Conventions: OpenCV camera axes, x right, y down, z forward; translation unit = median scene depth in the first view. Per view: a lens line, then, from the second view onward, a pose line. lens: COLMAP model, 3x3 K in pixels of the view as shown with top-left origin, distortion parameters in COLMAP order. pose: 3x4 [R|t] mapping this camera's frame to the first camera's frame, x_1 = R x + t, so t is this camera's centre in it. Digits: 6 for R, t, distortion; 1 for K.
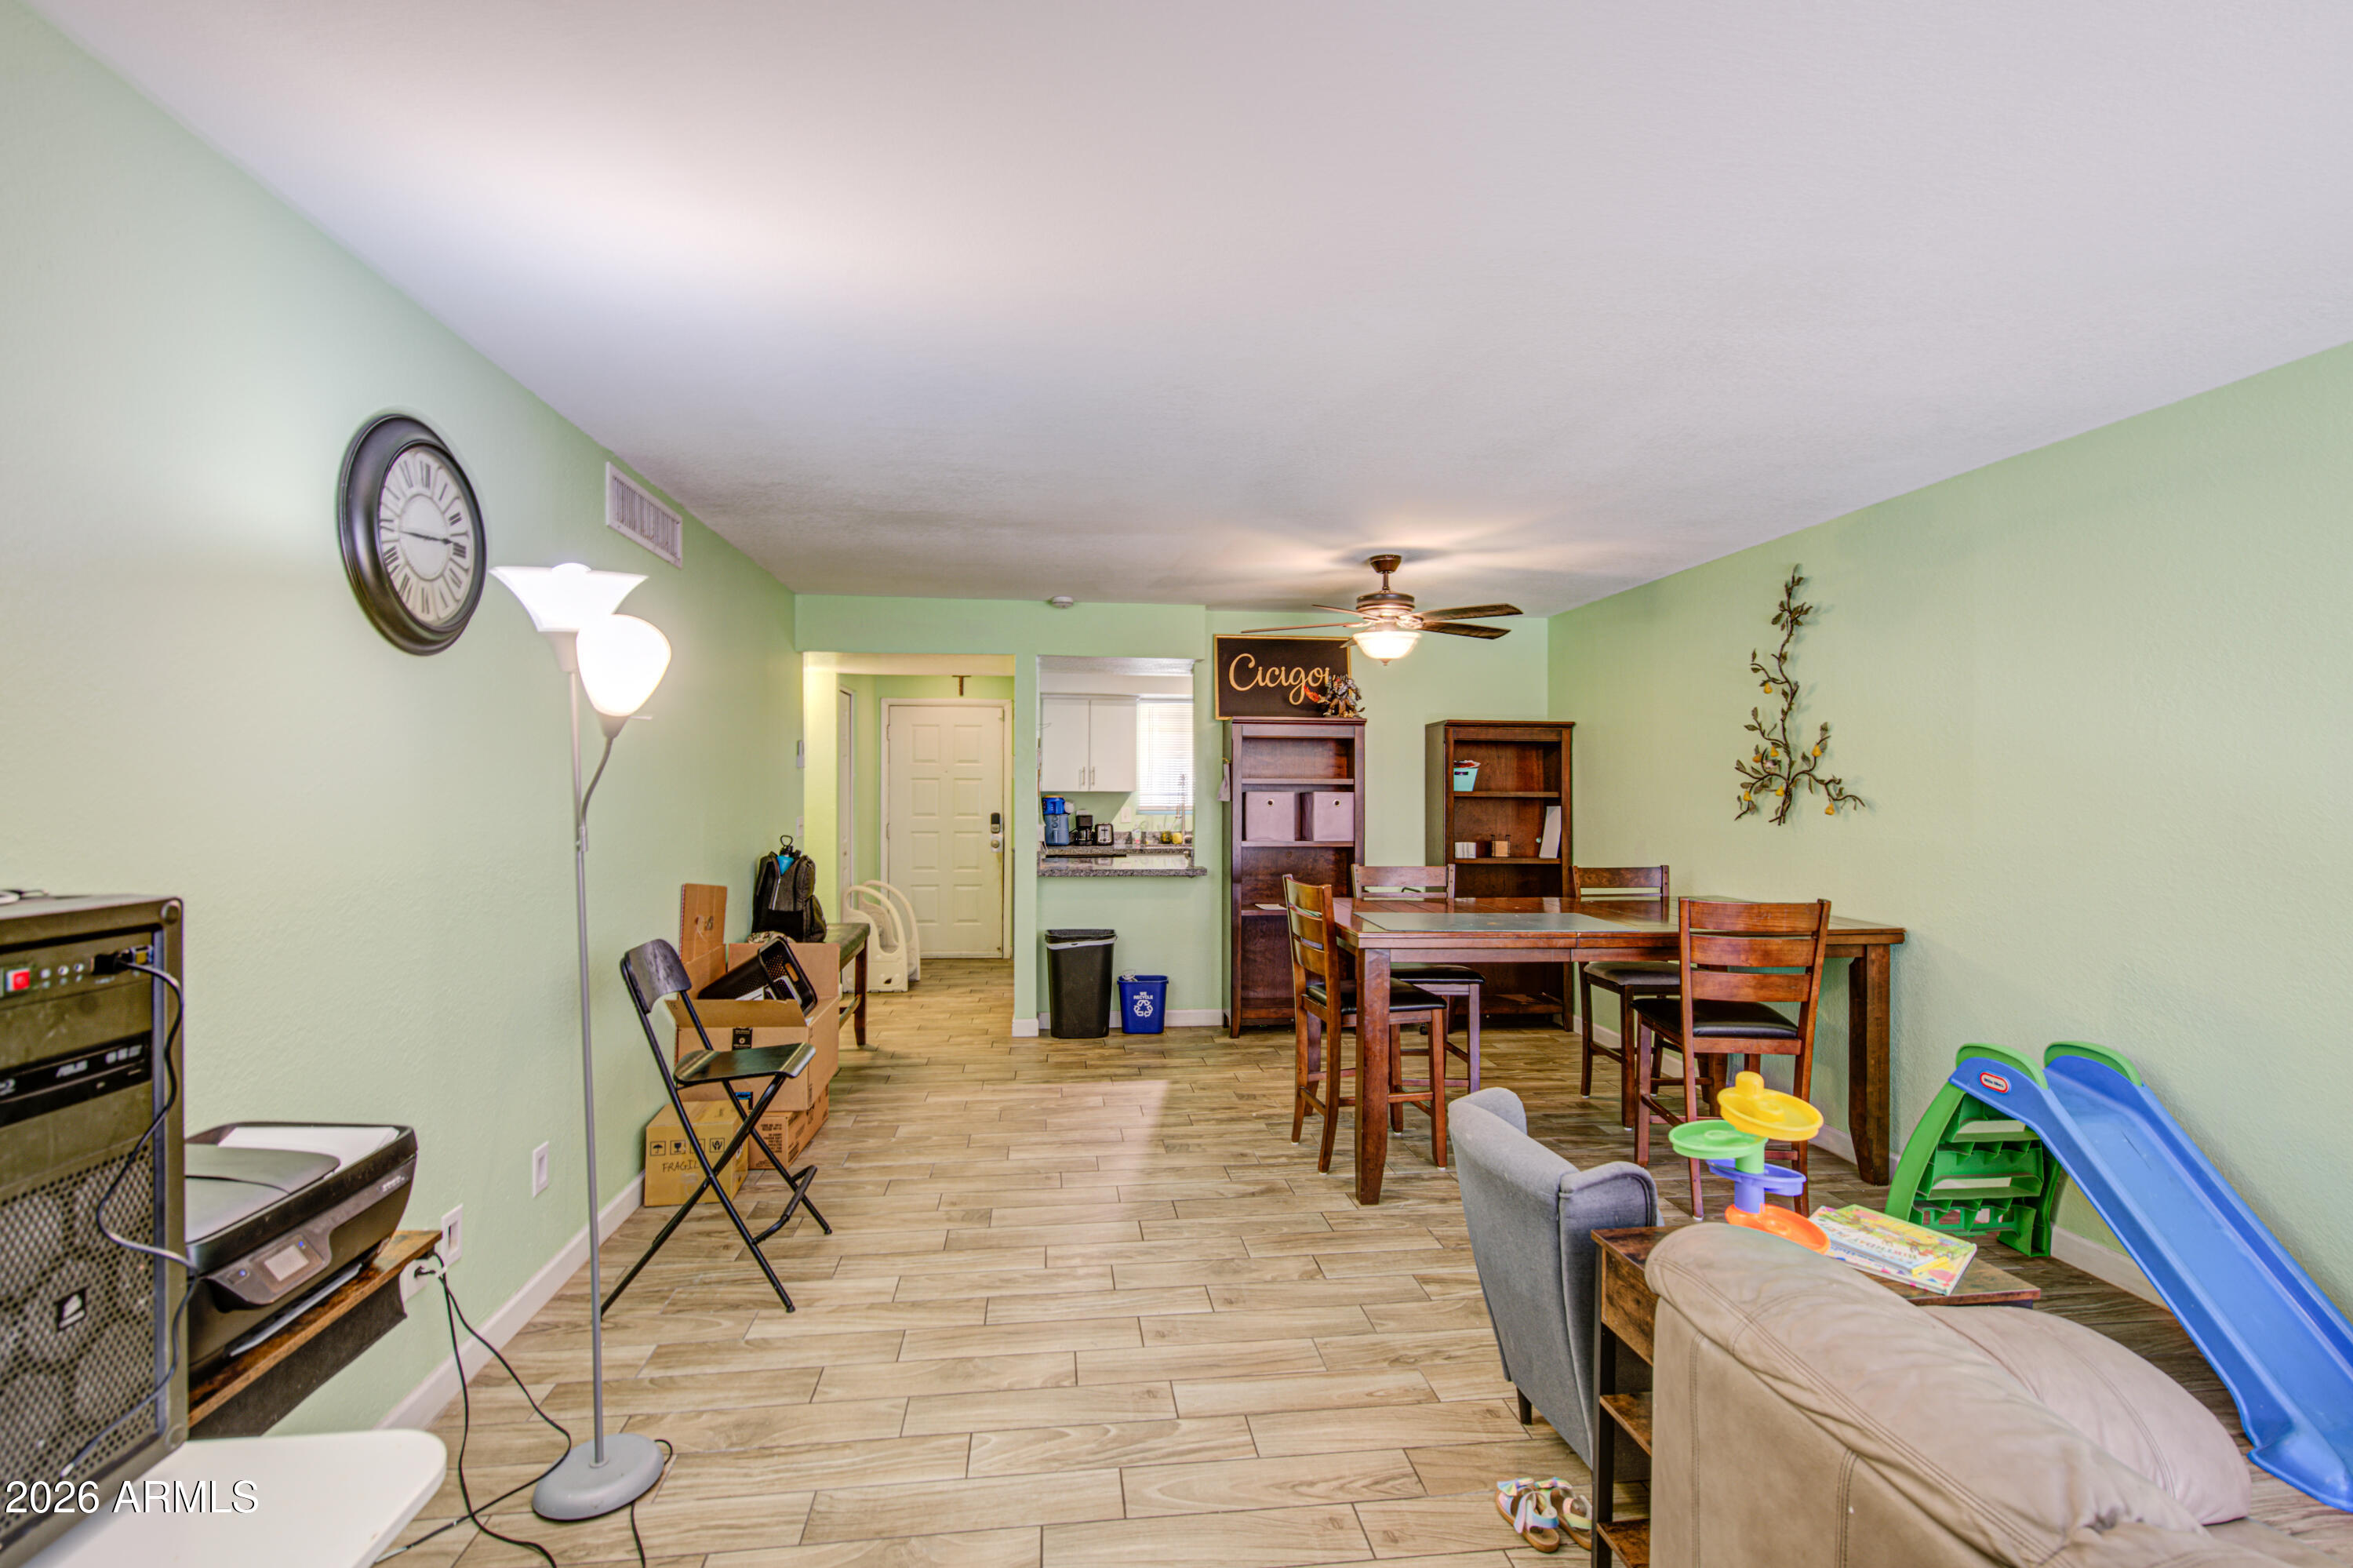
lens RADIAL K [[1064.5, 0, 1184.5], [0, 1064.5, 790.1], [0, 0, 1]] dist [0.001955, -0.000545]
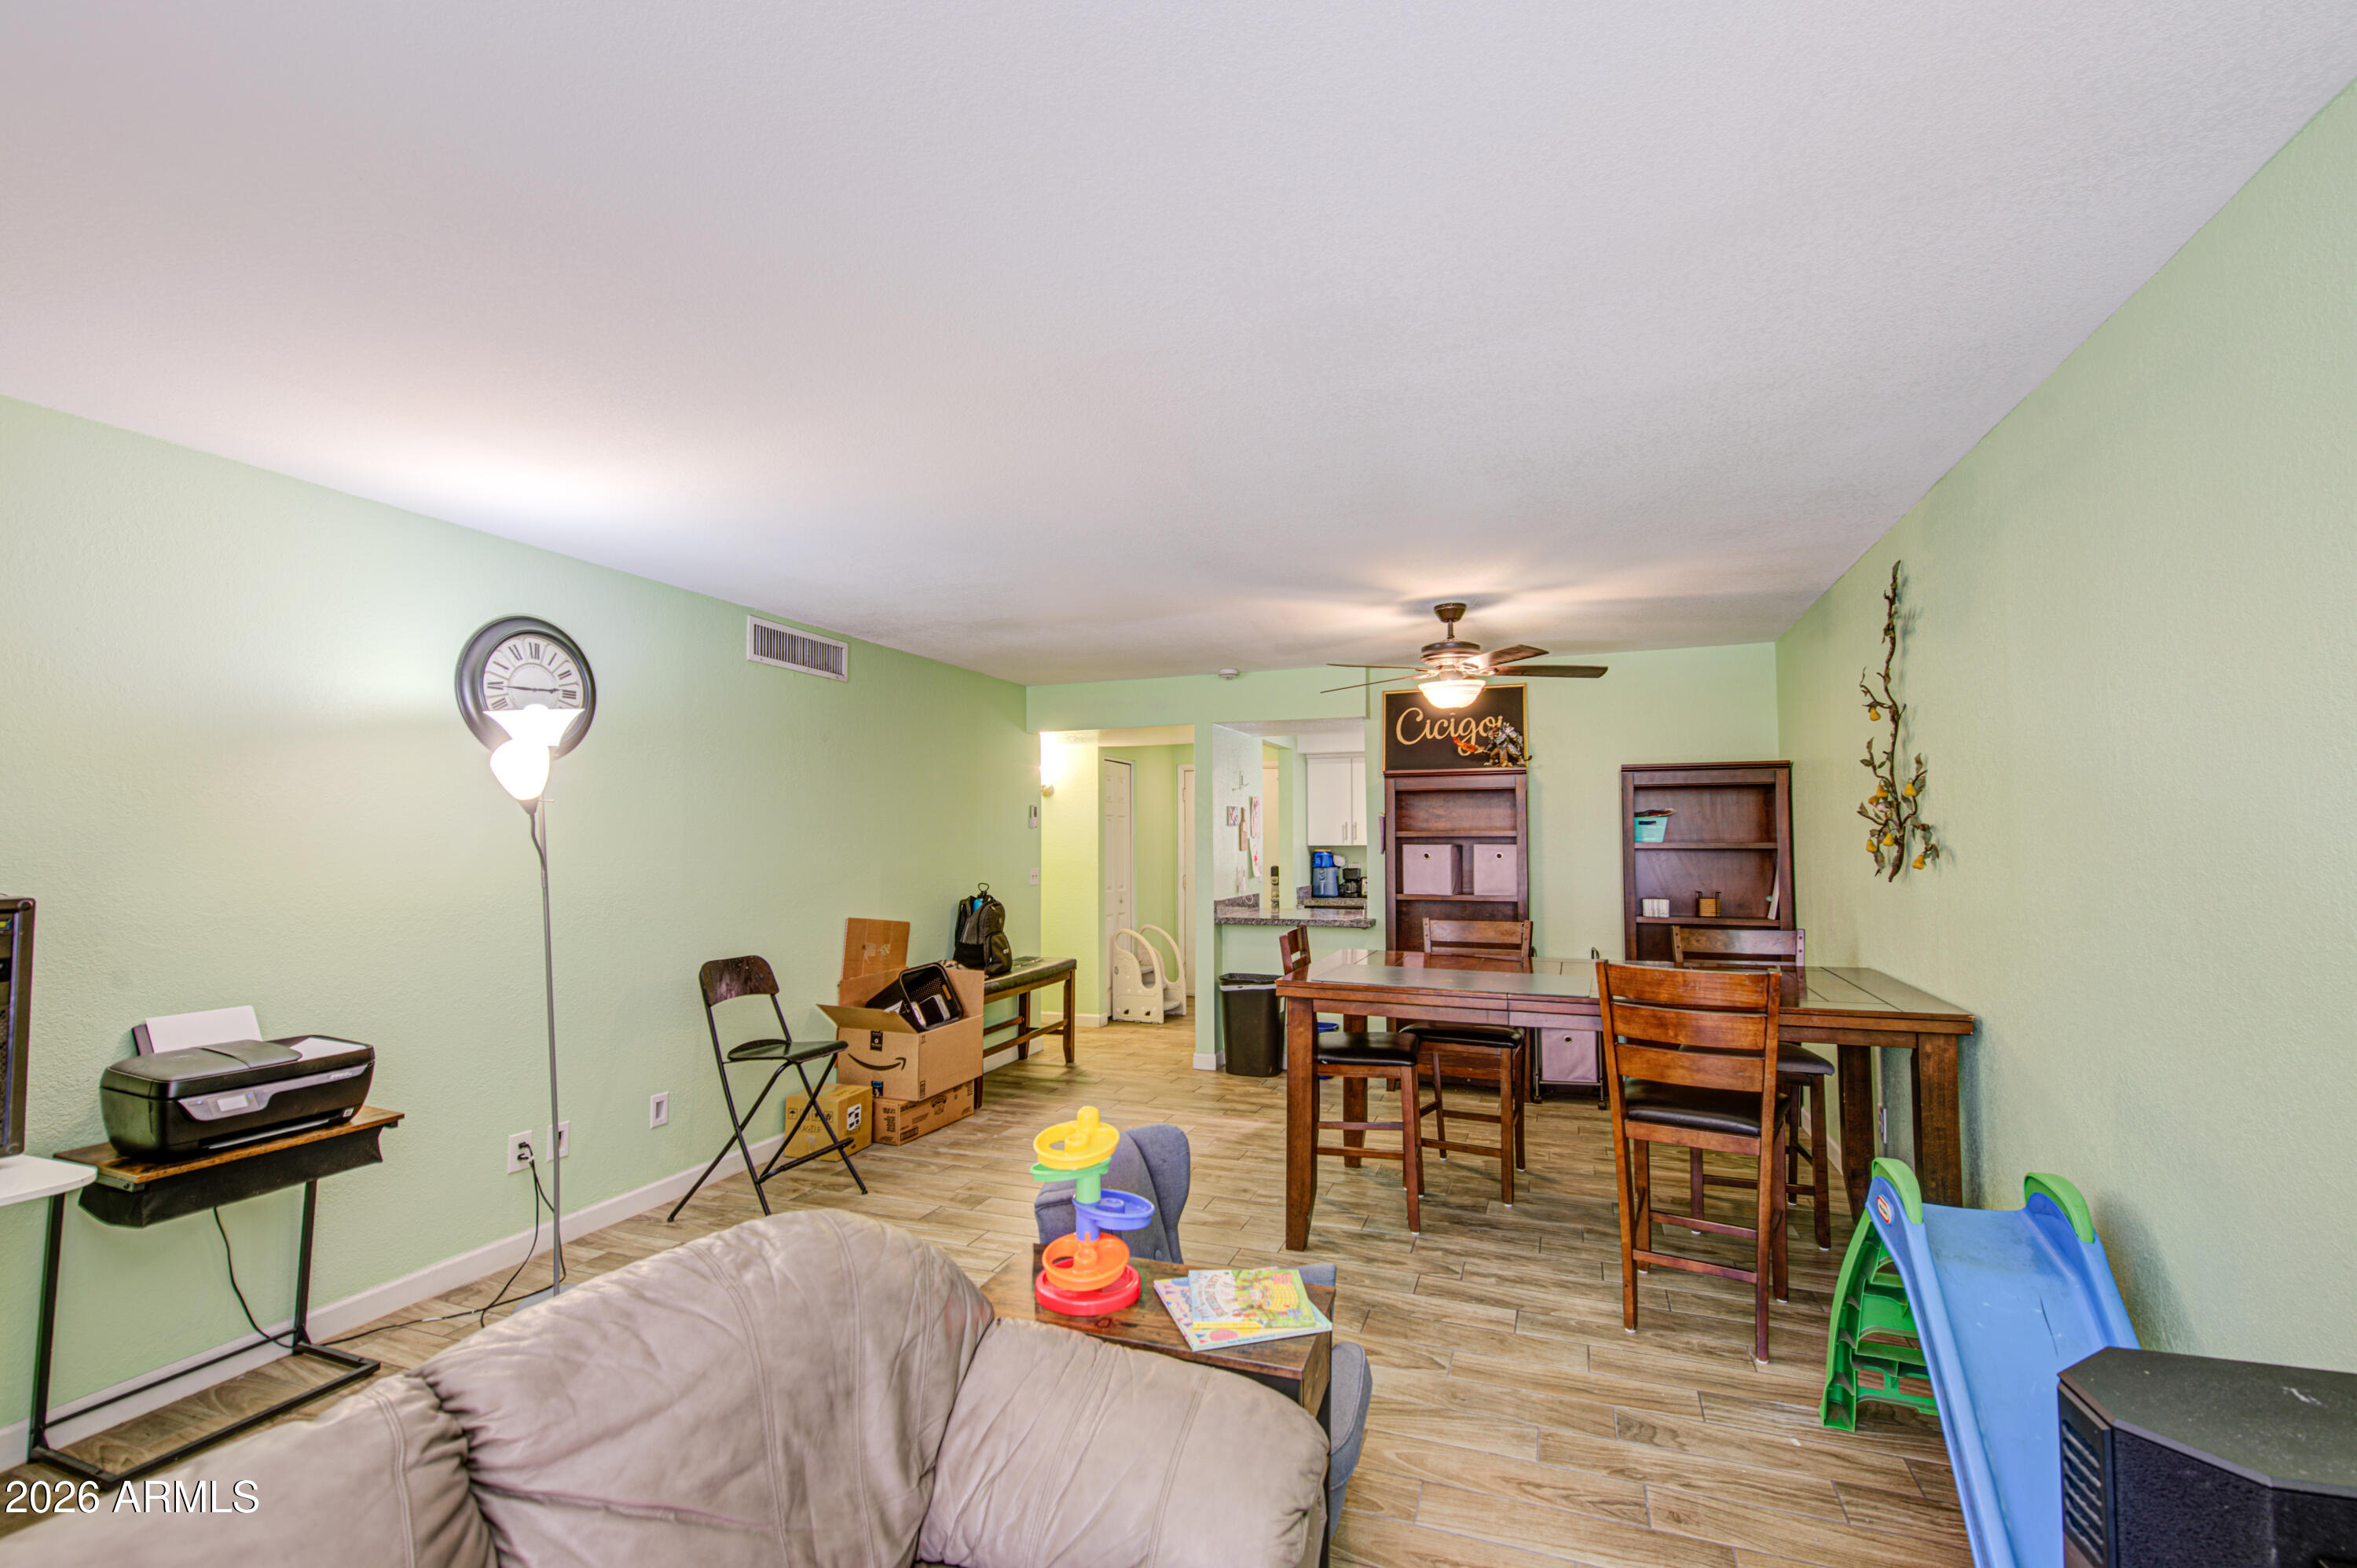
lens RADIAL K [[1033.8, 0, 1181.1], [0, 1033.8, 795.7], [0, 0, 1]] dist [0.002136, -0.003616]
pose [[0.883837, -0.029181, -0.466883, 0.413735], [0.007092, 0.998774, -0.048998, 0.001989], [0.467741, 0.039995, 0.882960, 0.044957]]
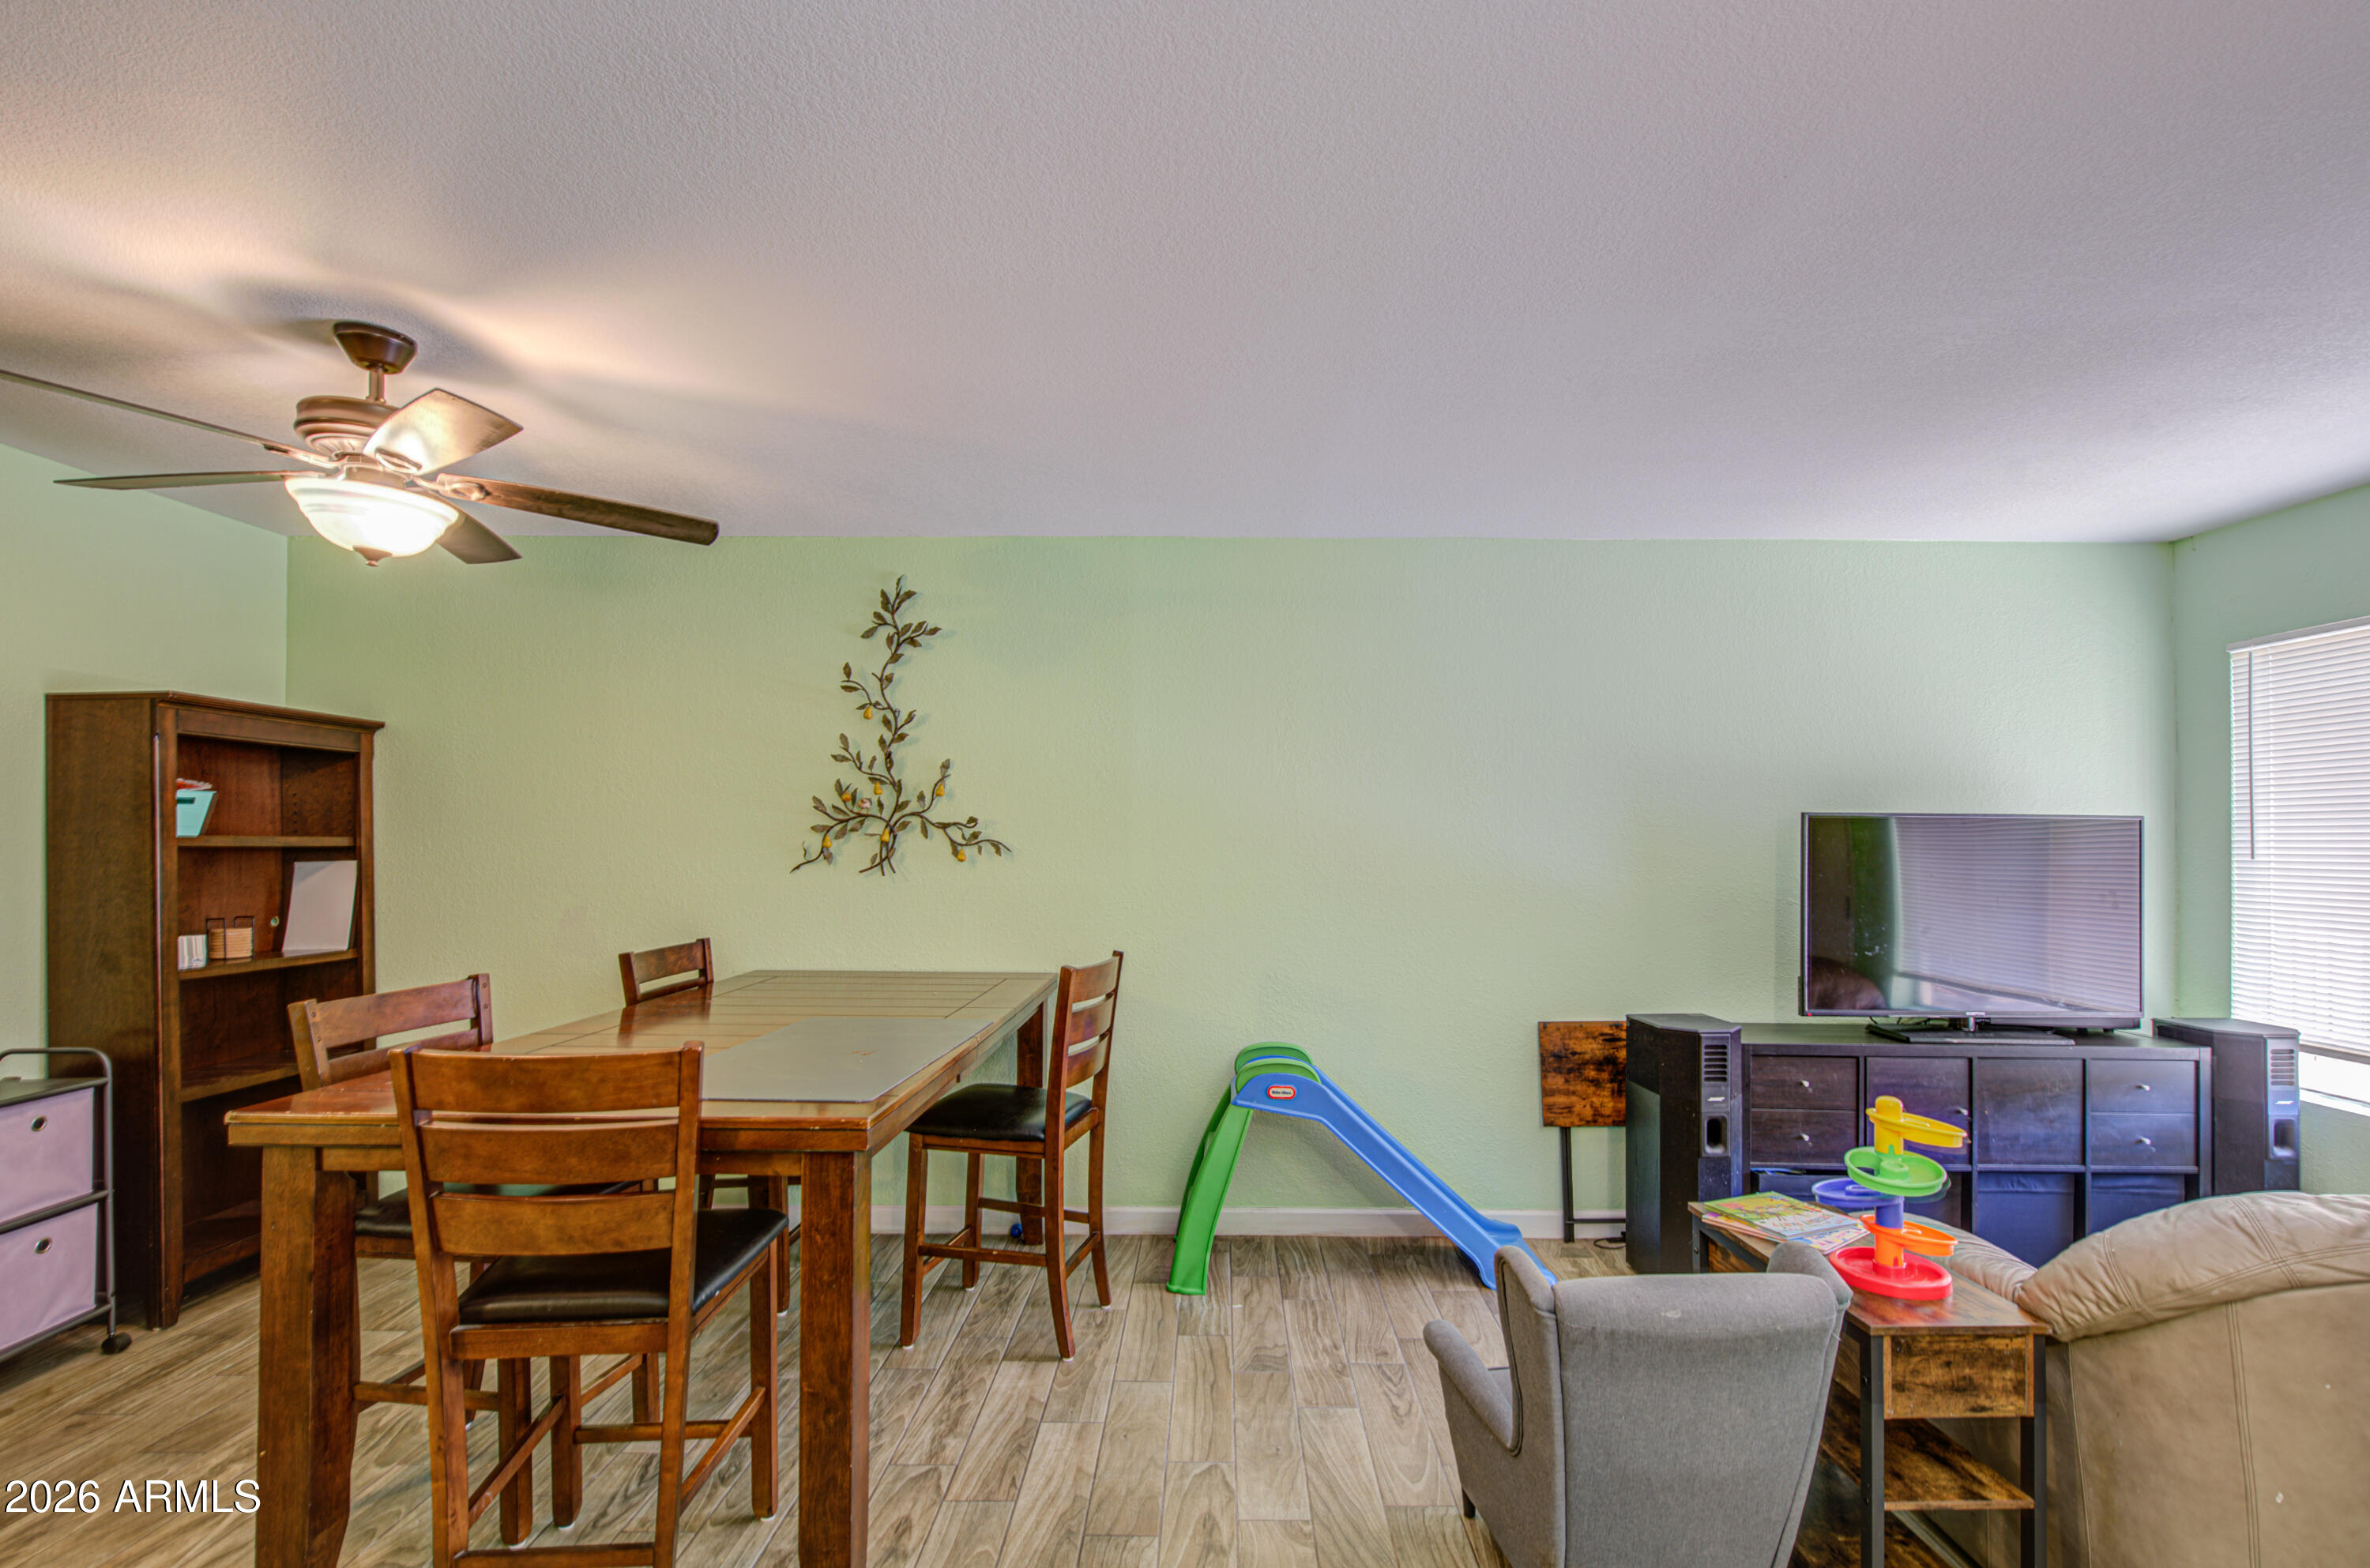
lens RADIAL K [[1063.4, 0, 1220.7], [0, 1063.4, 833.1], [0, 0, 1]] dist [-0.001326, -0.000003]
pose [[0.123939, -0.000547, 0.992290, -0.231852], [-0.001090, 0.999999, 0.000688, -0.001762], [-0.992289, -0.001167, 0.123939, 0.575710]]
